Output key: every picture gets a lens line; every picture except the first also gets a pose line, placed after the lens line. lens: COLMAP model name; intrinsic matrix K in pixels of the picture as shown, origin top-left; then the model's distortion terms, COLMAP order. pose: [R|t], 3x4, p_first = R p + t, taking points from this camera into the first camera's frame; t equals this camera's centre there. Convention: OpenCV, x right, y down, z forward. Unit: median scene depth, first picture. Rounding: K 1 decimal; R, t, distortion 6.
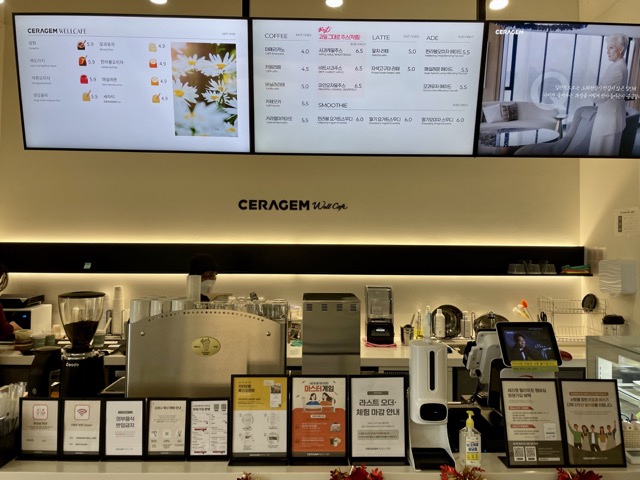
lens RADIAL K [[496.0, 0, 321.3], [0, 496.0, 237.2], [0, 0, 1]] dist [0.026289, -0.015526]
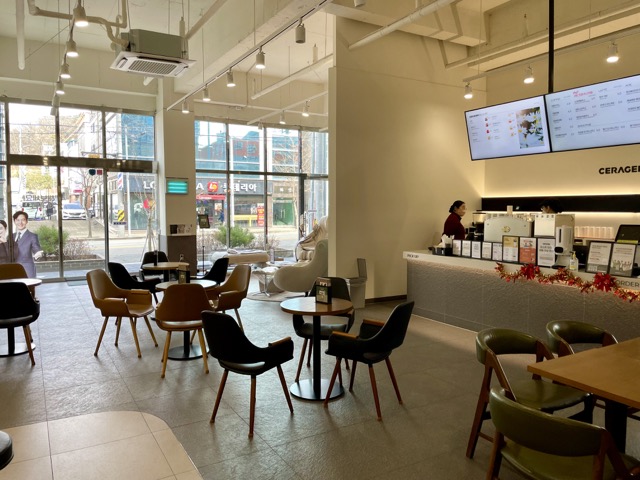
lens RADIAL K [[496.0, 0, 319.9], [0, 496.0, 239.0], [0, 0, 1]] dist [0.026289, -0.015526]
pose [[0.501306, 0.047434, -0.863969, 1.327266], [0.019300, 0.997635, 0.065971, 0.051874], [0.865055, -0.049746, 0.499205, -1.054359]]
